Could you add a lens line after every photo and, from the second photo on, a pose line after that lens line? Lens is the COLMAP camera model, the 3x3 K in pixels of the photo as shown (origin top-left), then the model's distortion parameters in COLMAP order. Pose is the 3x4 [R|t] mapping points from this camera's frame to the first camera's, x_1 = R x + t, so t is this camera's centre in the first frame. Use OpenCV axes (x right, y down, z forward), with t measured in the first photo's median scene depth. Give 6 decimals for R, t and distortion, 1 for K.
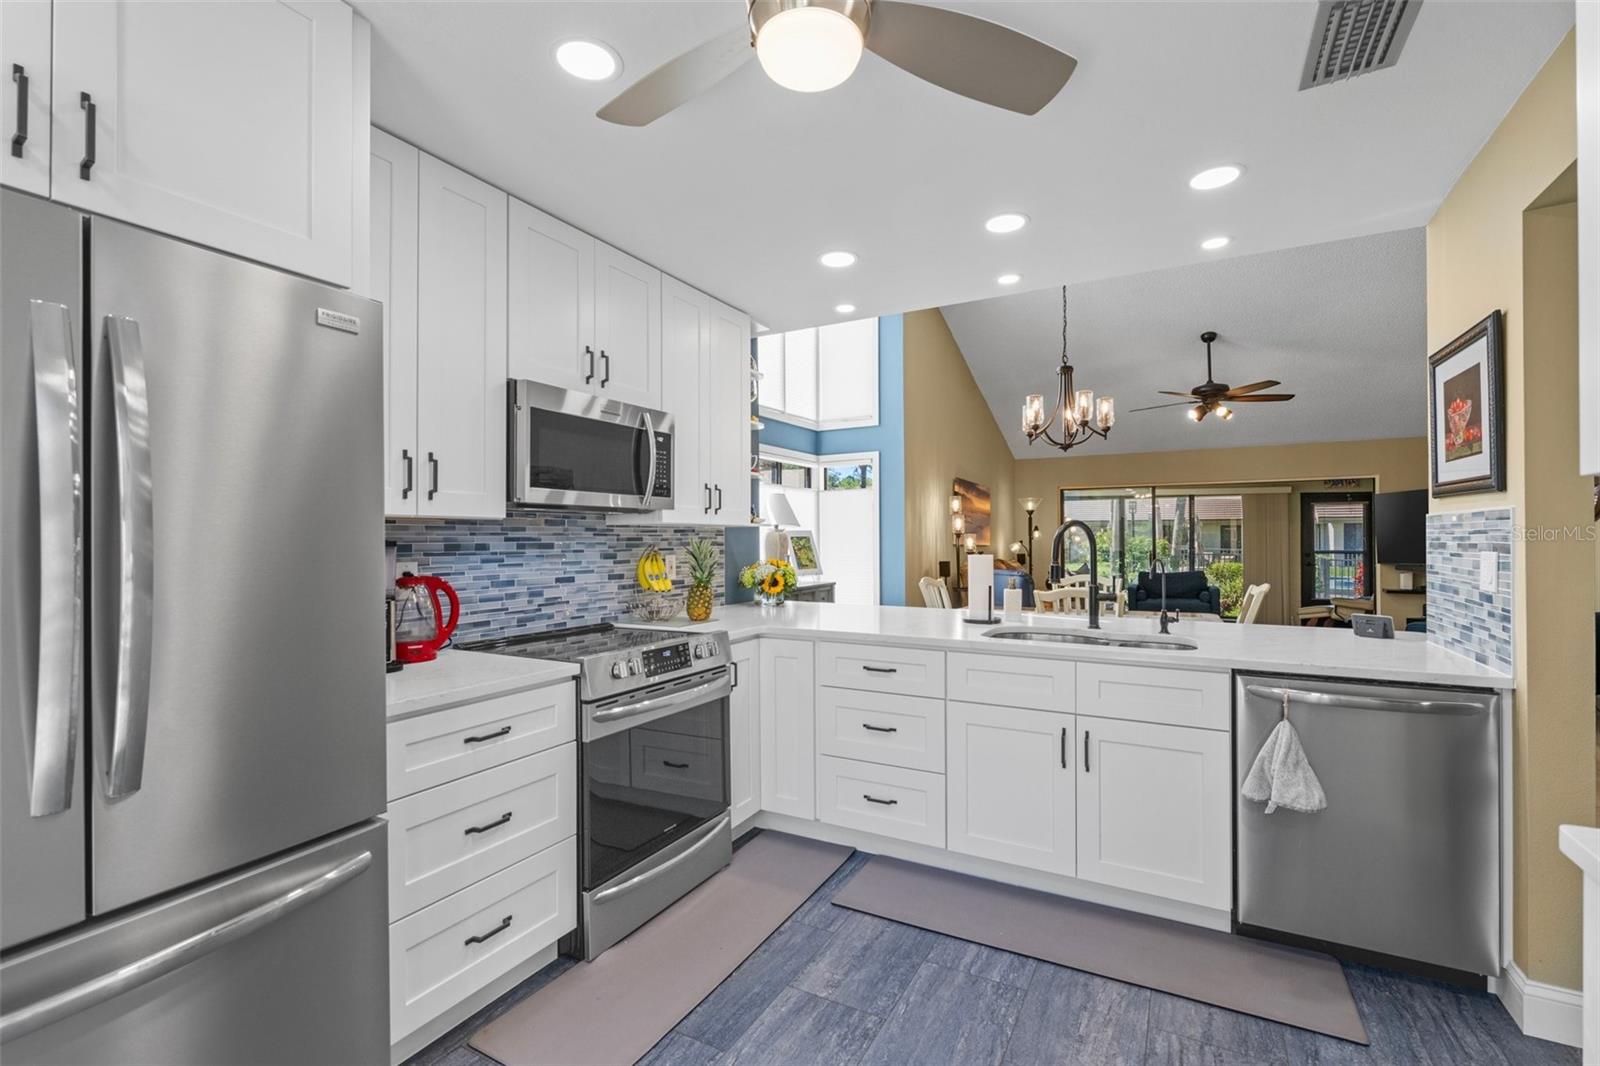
lens RADIAL K [[708.3, 0, 796.6], [0, 708.3, 533.4], [0, 0, 1]] dist [-0.001070, -0.000429]
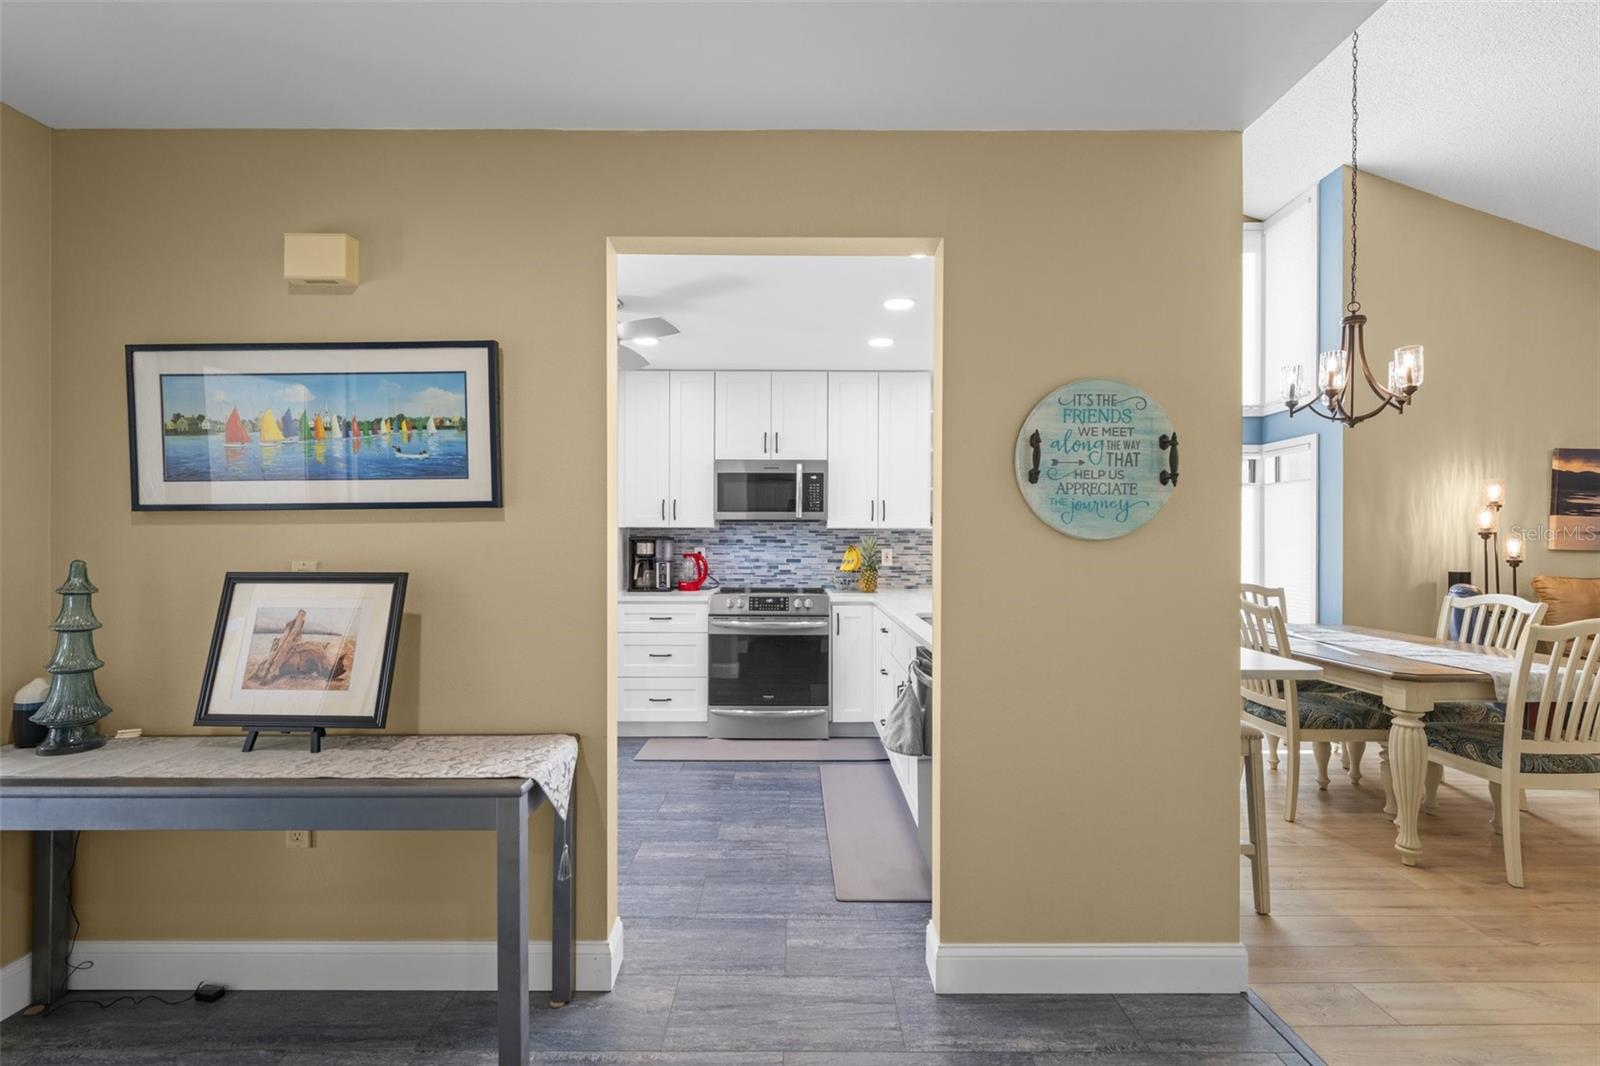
lens RADIAL K [[711.0, 0, 794.4], [0, 711.0, 536.6], [0, 0, 1]] dist [-0.002056, -0.001029]
pose [[0.485944, 0.003837, -0.873982, 1.335588], [0.001995, 0.999983, 0.005499, -0.003858], [0.873988, -0.004416, 0.485928, 0.161396]]
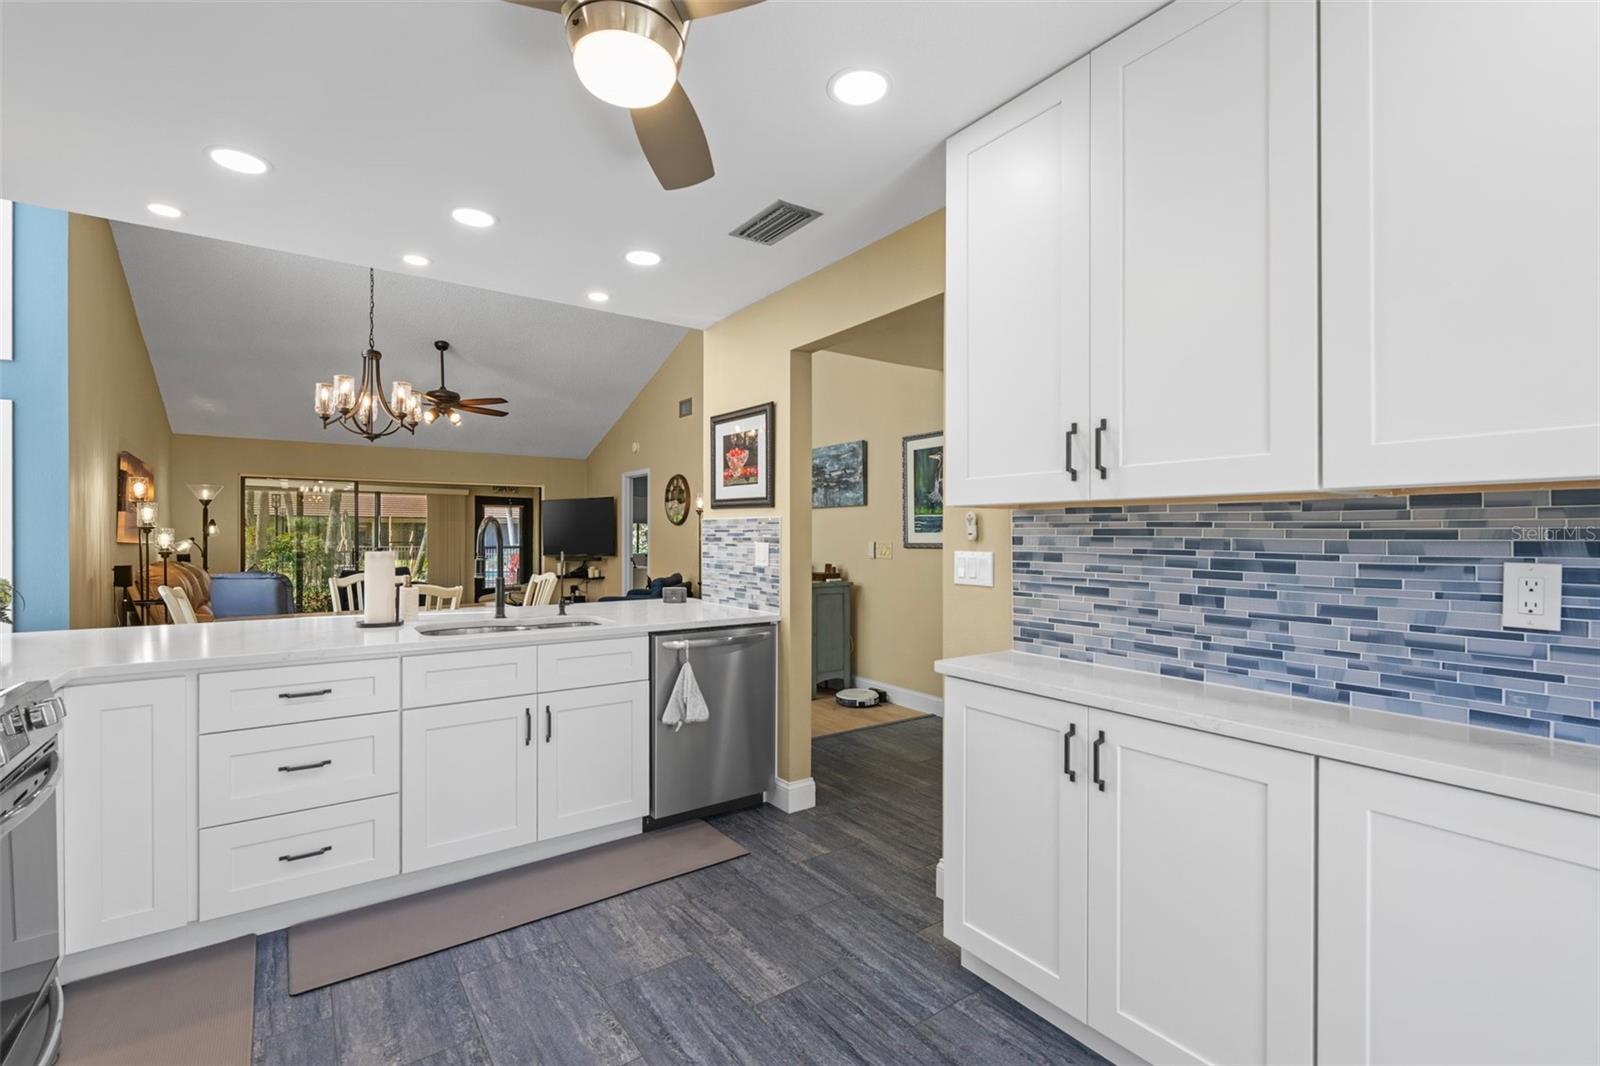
lens RADIAL K [[708.3, 0, 796.6], [0, 708.3, 533.4], [0, 0, 1]] dist [-0.001070, -0.000429]
pose [[0.431811, 0.005019, 0.901950, -0.393694], [-0.008525, 0.999963, -0.001483, 0.004563], [-0.901924, -0.007049, 0.431838, 0.148586]]
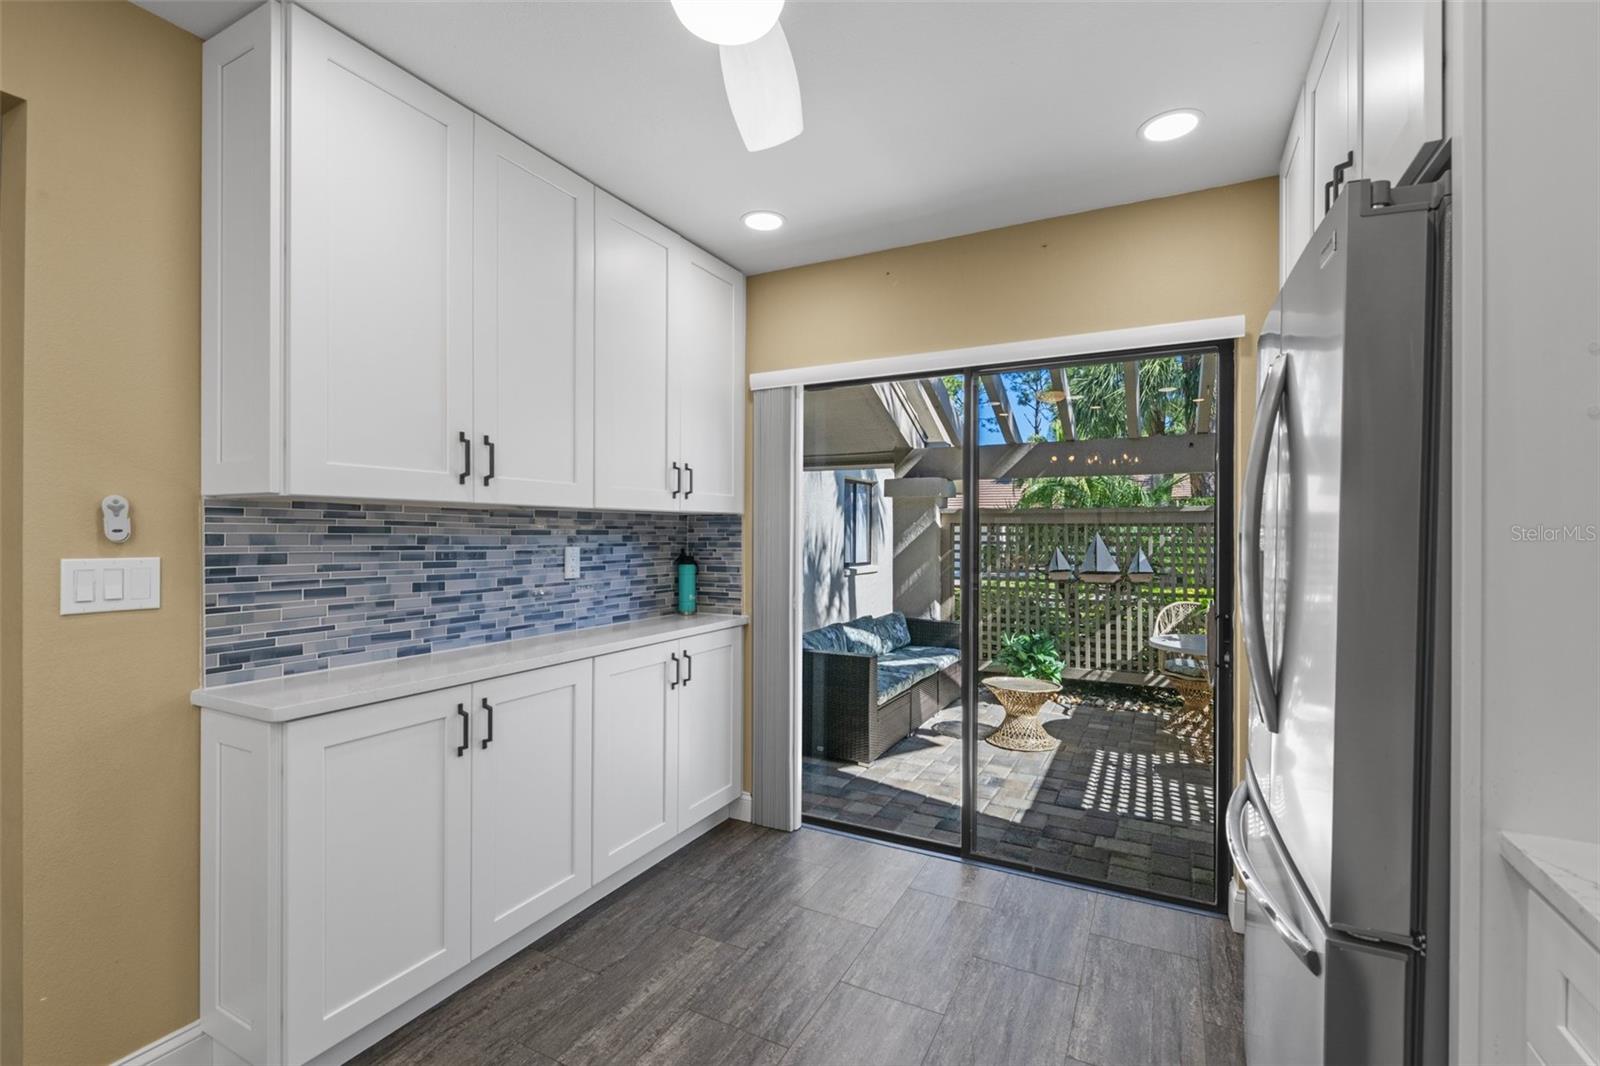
lens RADIAL K [[708.3, 0, 796.6], [0, 708.3, 533.4], [0, 0, 1]] dist [-0.001070, -0.000429]
pose [[-0.999620, -0.000776, -0.027541, -0.023050], [-0.000592, 0.999977, -0.006714, 0.007923], [0.027546, -0.006695, -0.999598, 0.917234]]
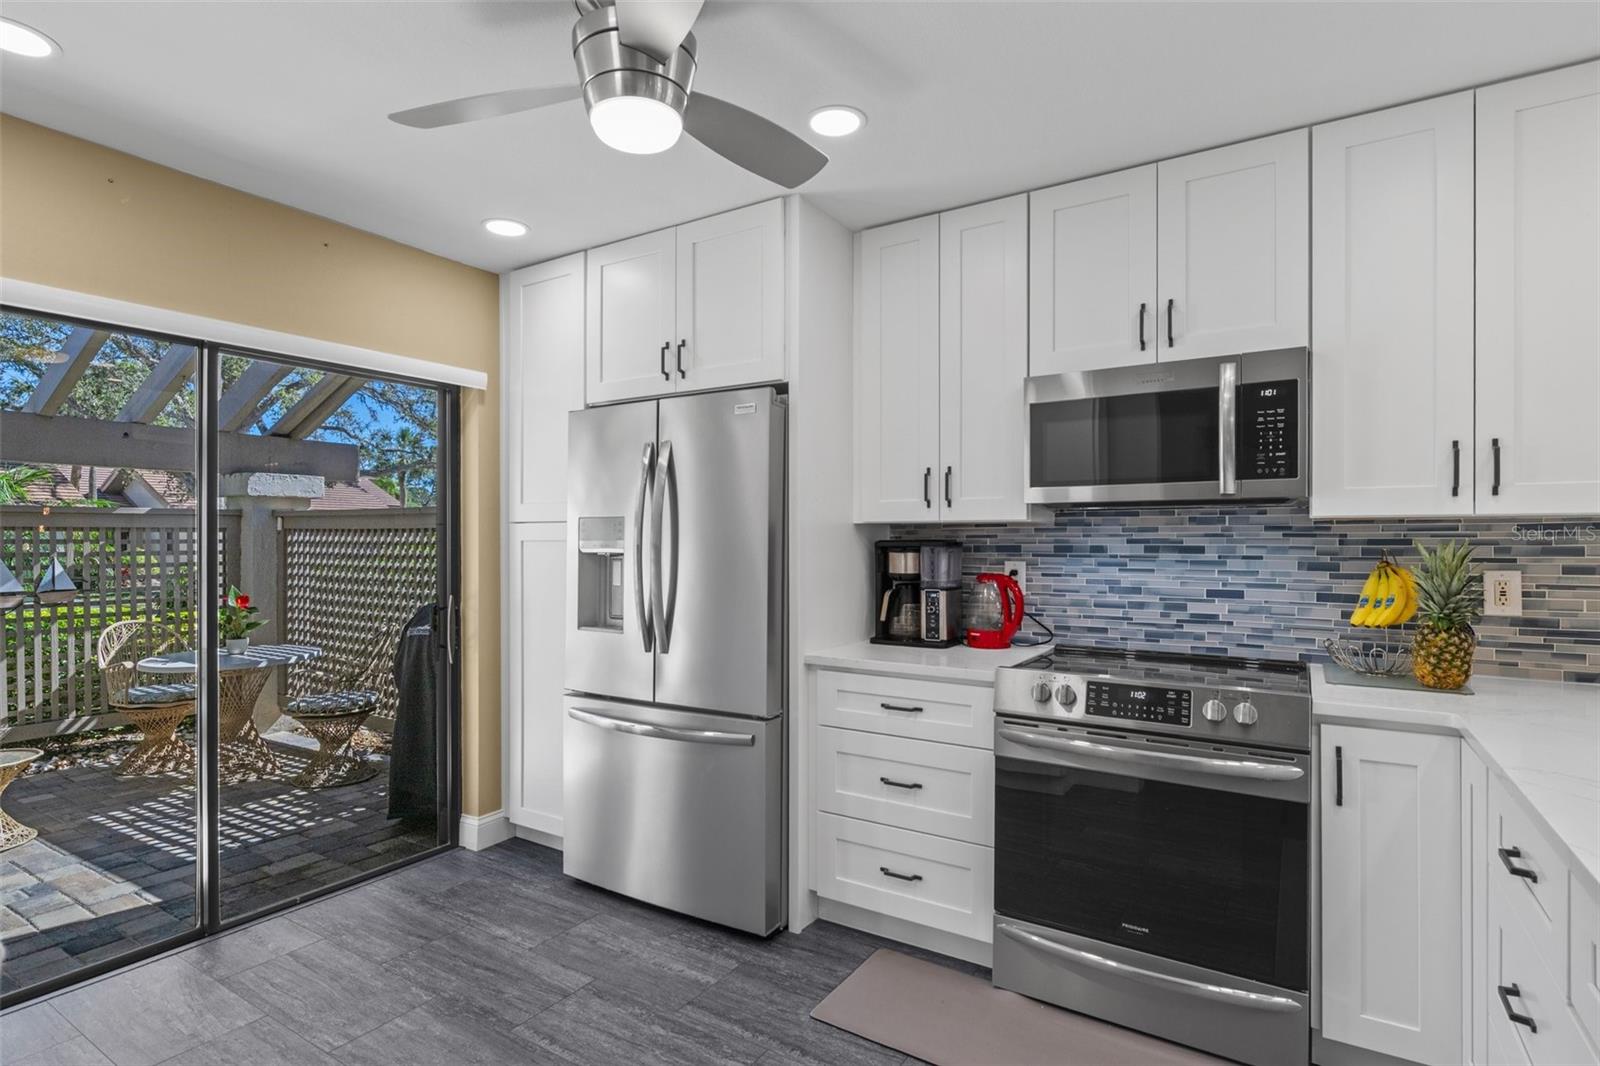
lens RADIAL K [[792.1, 0, 796.0], [0, 792.1, 538.5], [0, 0, 1]] dist [-0.004081, 0.000245]
pose [[-0.062684, 0.001195, -0.998033, 0.626540], [0.007169, 0.999974, 0.000747, 0.001008], [0.998008, -0.007108, -0.062691, 0.644348]]
